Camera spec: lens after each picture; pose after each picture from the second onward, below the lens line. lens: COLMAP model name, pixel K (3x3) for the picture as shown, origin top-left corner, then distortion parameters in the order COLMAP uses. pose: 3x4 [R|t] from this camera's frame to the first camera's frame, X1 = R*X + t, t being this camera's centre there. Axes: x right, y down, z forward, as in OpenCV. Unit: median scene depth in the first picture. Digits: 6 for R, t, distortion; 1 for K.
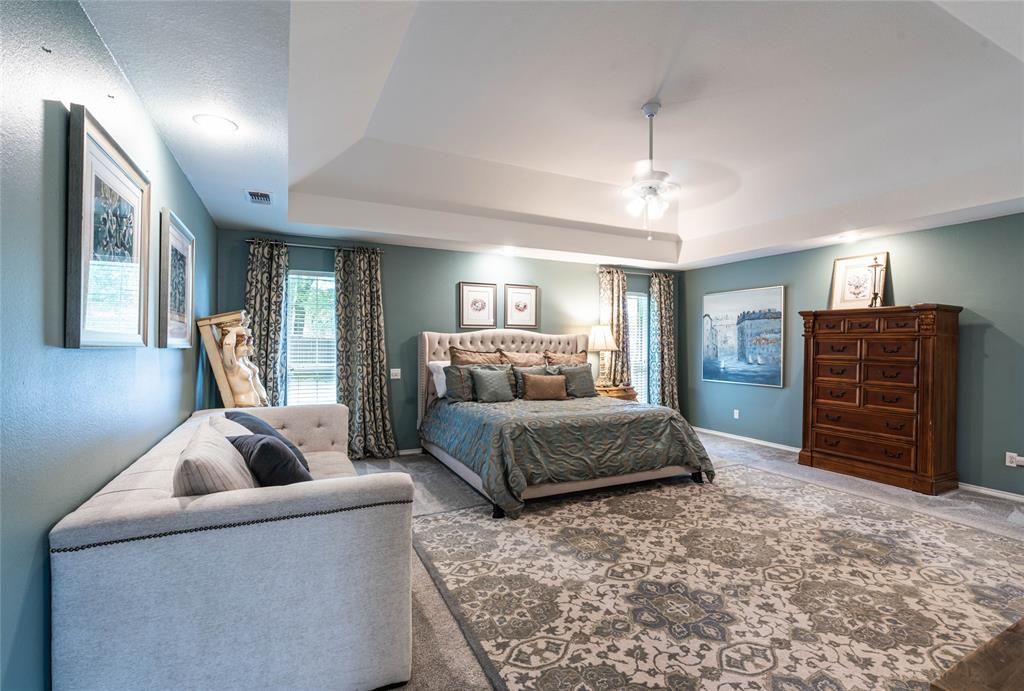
lens RADIAL K [[469.6, 0, 519.2], [0, 469.6, 343.3], [0, 0, 1]] dist [-0.010711, 0.003400]
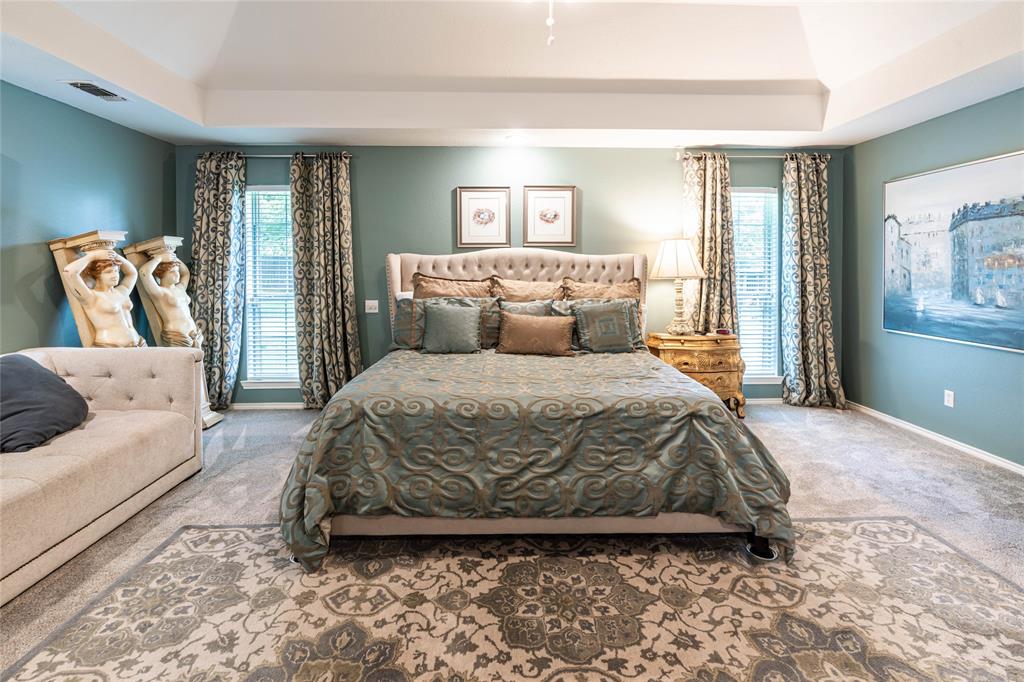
lens RADIAL K [[469.6, 0, 513.2], [0, 469.6, 271.3], [0, 0, 1]] dist [-0.010711, 0.003400]
pose [[0.902956, -0.002268, -0.429726, 0.321263], [0.004797, 0.999977, 0.004802, 0.001784], [0.429706, -0.006398, 0.902946, 0.406785]]
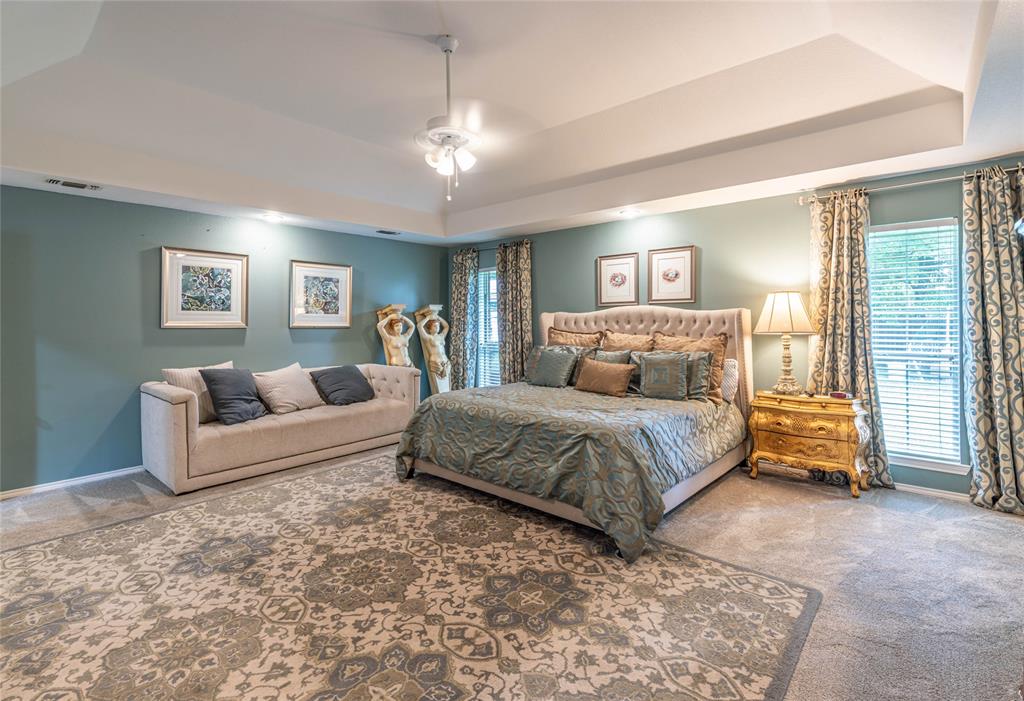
lens RADIAL K [[491.5, 0, 527.0], [0, 491.5, 315.4], [0, 0, 1]] dist [-0.010746, 0.003815]
pose [[0.375264, -0.018713, -0.926729, 0.823066], [0.006874, 0.999825, -0.017405, 0.000444], [0.926893, 0.000162, 0.375326, 0.579570]]
